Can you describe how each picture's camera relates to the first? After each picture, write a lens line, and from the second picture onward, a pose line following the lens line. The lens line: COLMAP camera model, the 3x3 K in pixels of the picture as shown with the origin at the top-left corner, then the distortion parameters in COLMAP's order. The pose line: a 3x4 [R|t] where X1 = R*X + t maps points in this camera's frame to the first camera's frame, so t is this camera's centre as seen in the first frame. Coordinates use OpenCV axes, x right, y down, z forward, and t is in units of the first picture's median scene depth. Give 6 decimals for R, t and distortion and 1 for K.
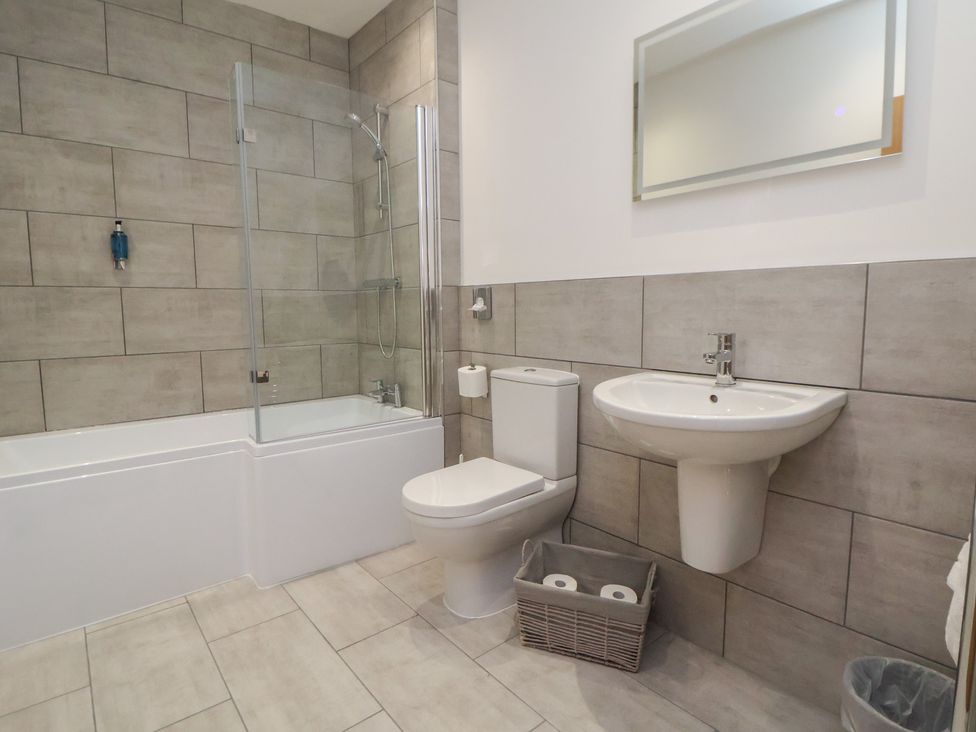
lens RADIAL K [[514.4, 0, 480.9], [0, 514.4, 365.0], [0, 0, 1]] dist [0.001005, -0.011052]
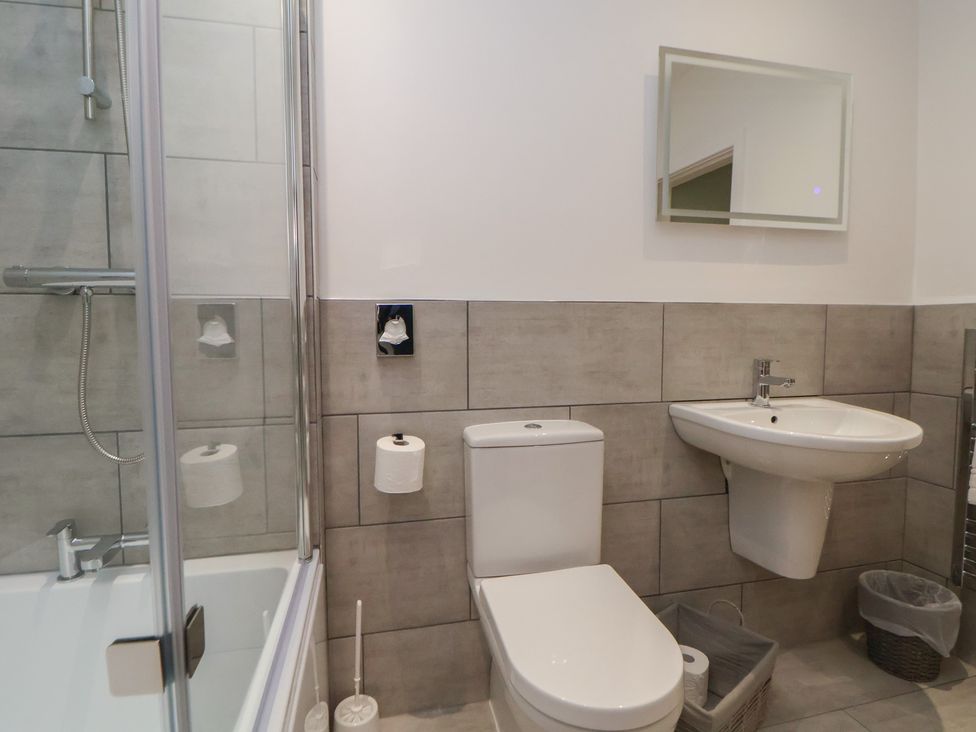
lens RADIAL K [[538.2, 0, 489.3], [0, 538.2, 372.3], [0, 0, 1]] dist [0.000852, -0.000022]
pose [[0.431955, -0.057656, 0.900051, -0.592674], [0.104165, 0.994466, 0.013713, -0.078838], [-0.895860, 0.087830, 0.435570, 0.728981]]
